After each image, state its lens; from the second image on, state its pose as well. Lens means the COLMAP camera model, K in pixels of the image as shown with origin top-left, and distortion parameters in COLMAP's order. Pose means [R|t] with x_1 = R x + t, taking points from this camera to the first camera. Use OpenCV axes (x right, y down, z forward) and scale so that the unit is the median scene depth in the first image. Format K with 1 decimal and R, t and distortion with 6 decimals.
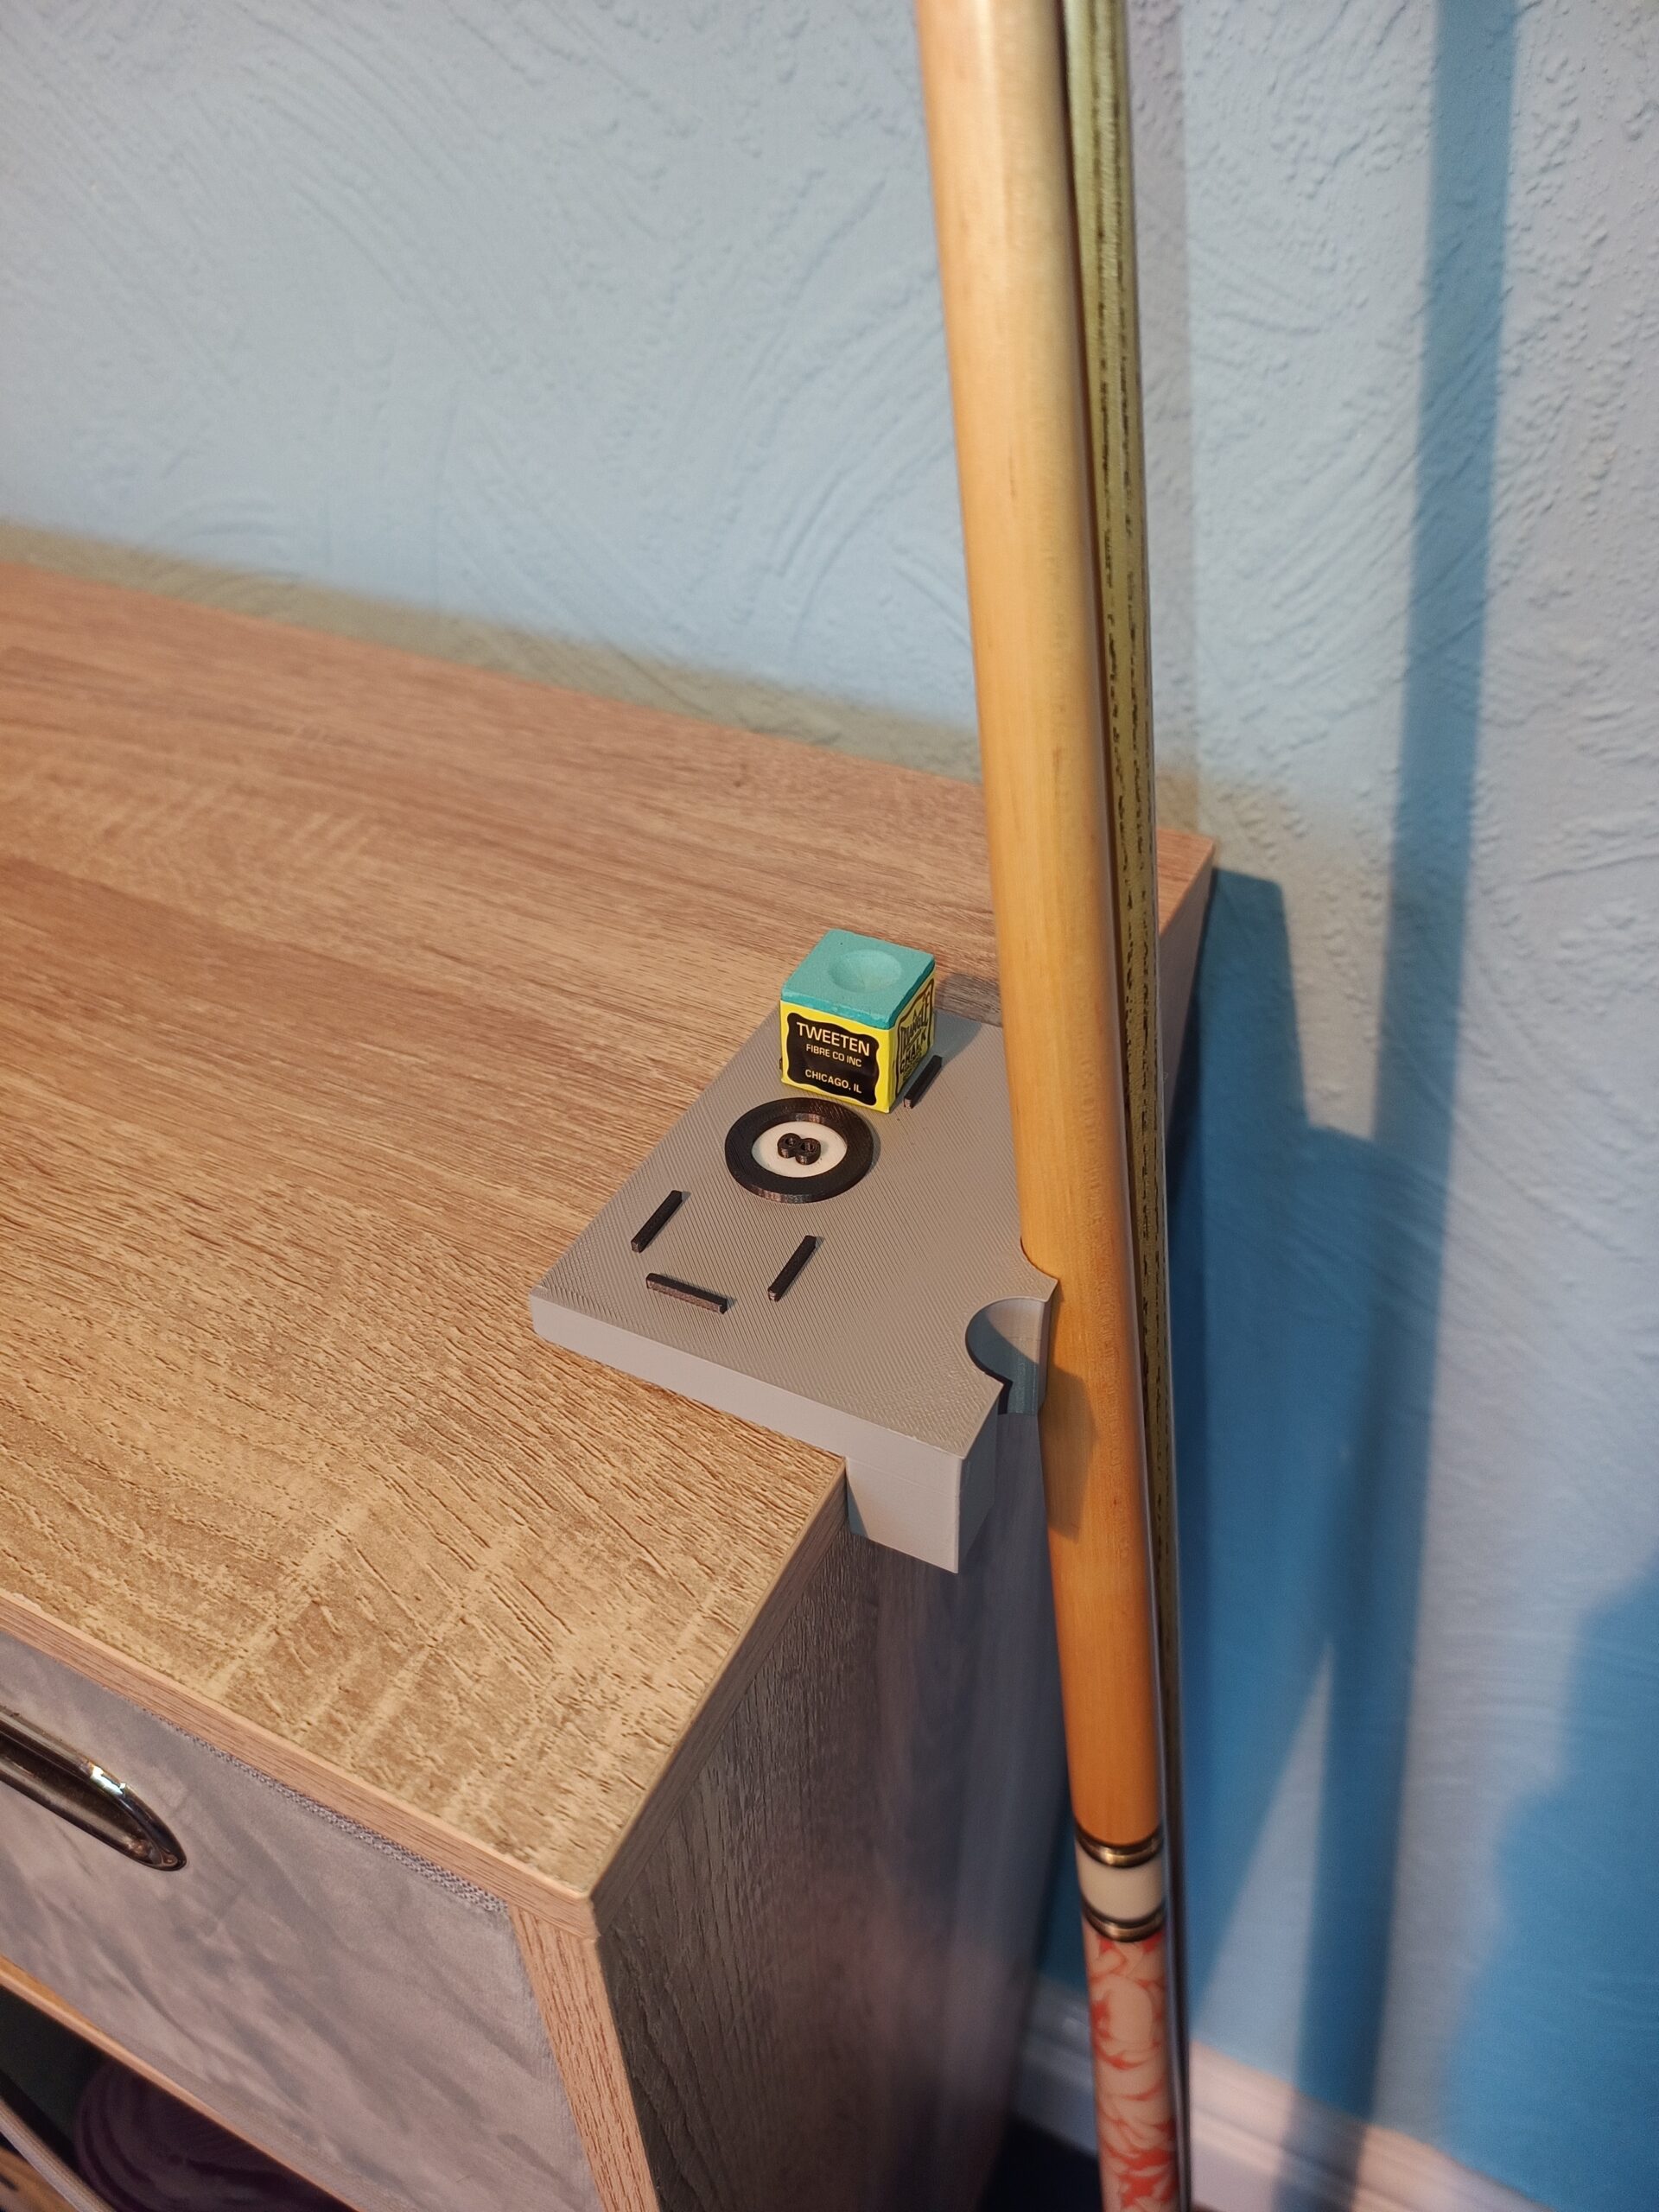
lens RADIAL K [[1681.3, 0, 846.3], [0, 1681.3, 1106.7], [0, 0, 1]] dist [0.029076, -0.124583]
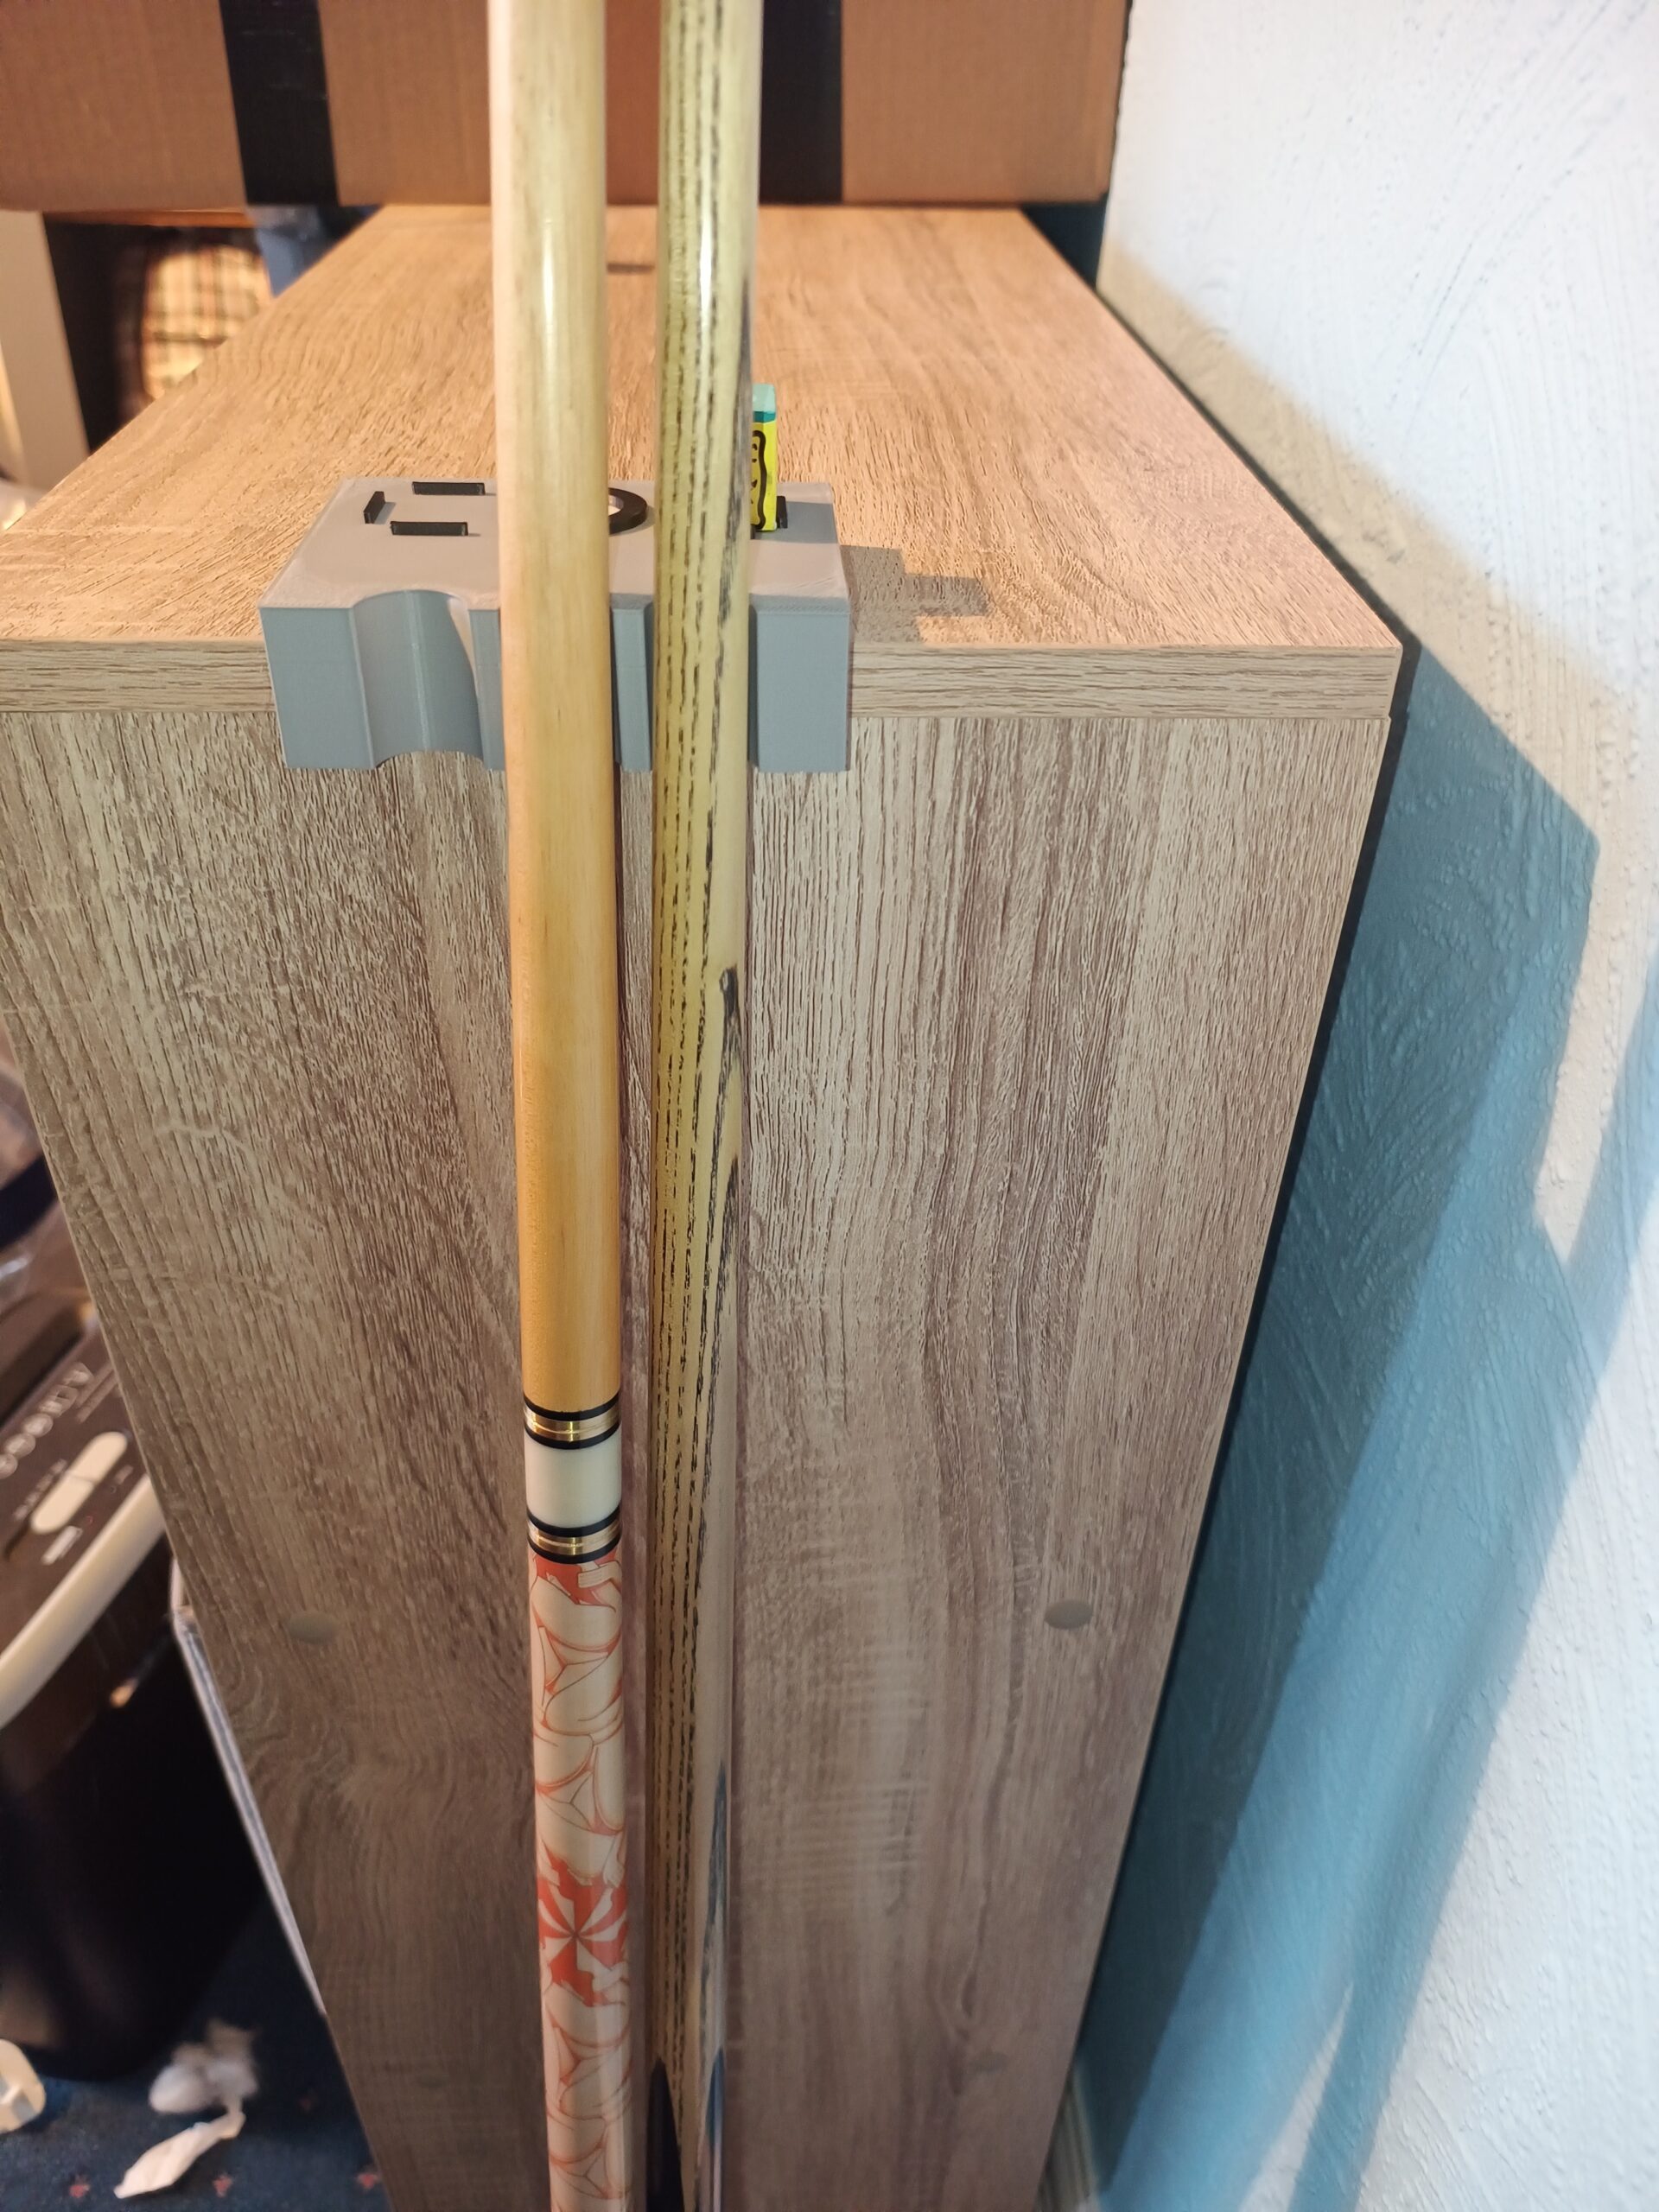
lens RADIAL K [[1697.2, 0, 829.5], [0, 1697.2, 1106.0], [0, 0, 1]] dist [-0.002046, -0.074578]
pose [[0.475613, 0.530679, -0.701549, 0.956696], [-0.589824, 0.784072, 0.193233, 0.018488], [0.652609, 0.321887, 0.685922, 0.444193]]
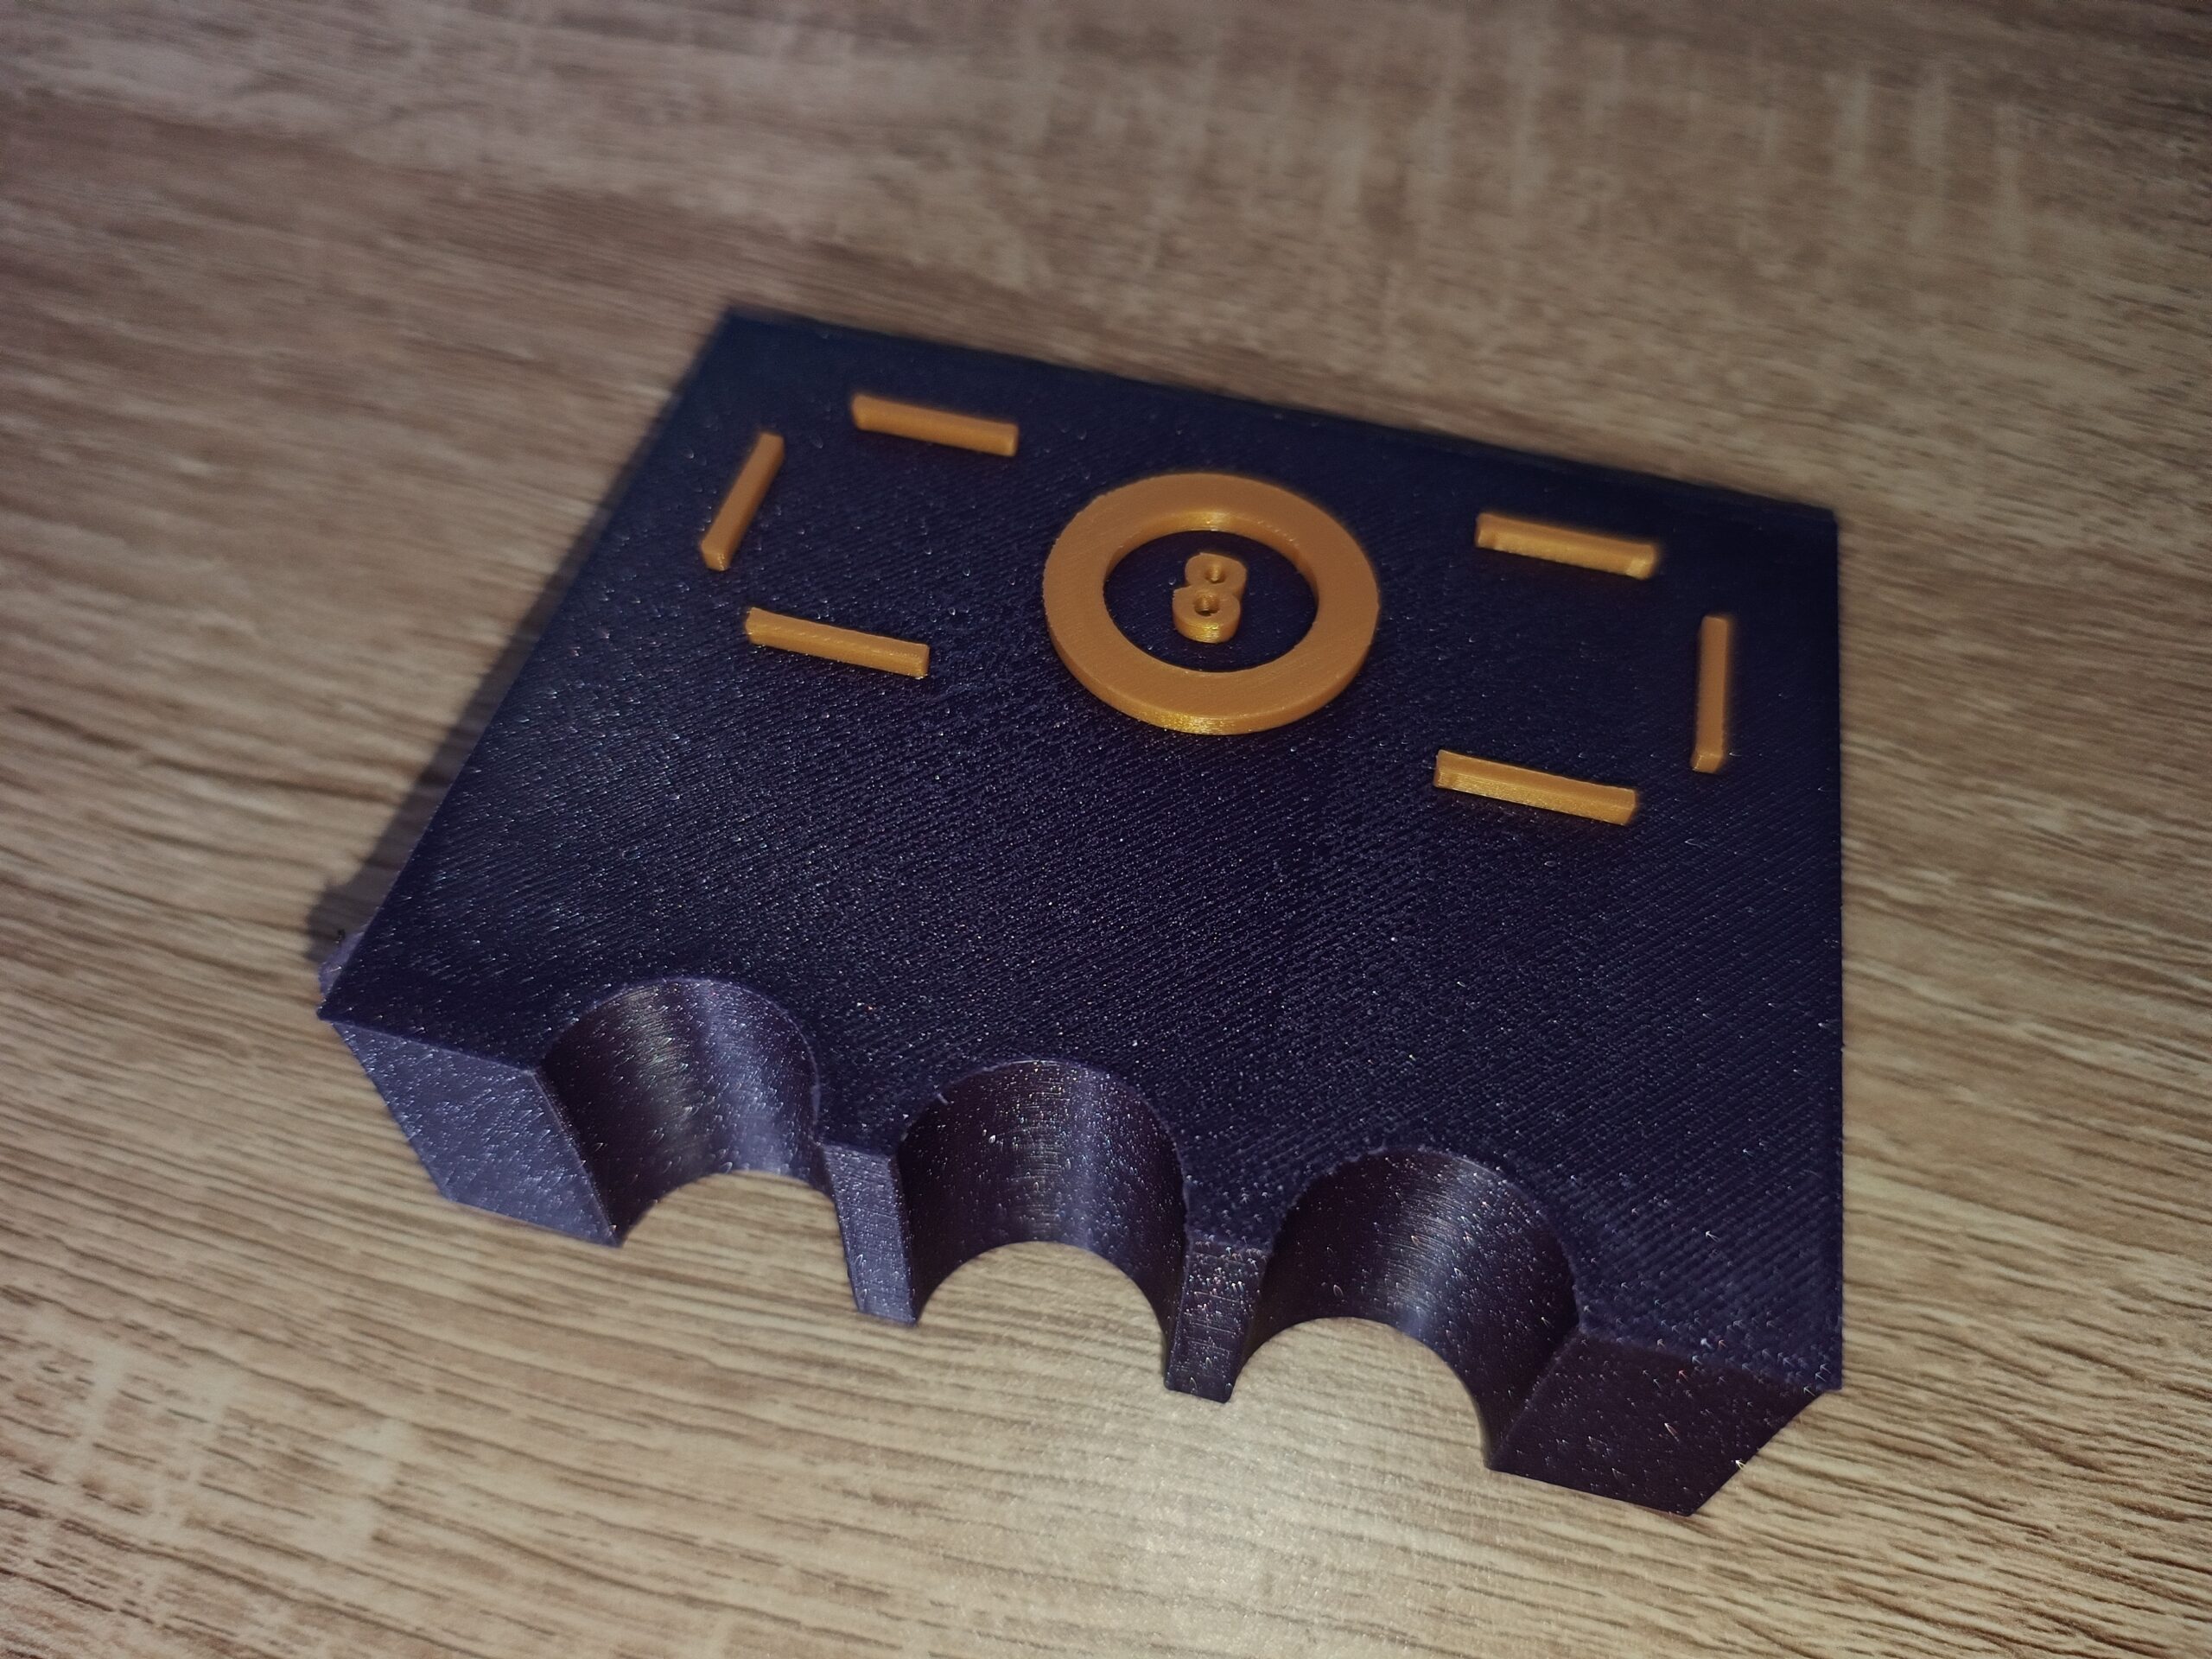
lens RADIAL K [[1743.7, 0, 1106.0], [0, 1743.7, 829.5], [0, 0, 1]] dist [-0.048324, -0.029185]
pose [[0.985062, -0.172023, 0.007813, -0.677531], [0.142800, 0.841391, 0.521220, -0.338797], [-0.096235, -0.512318, 0.853387, 0.732719]]
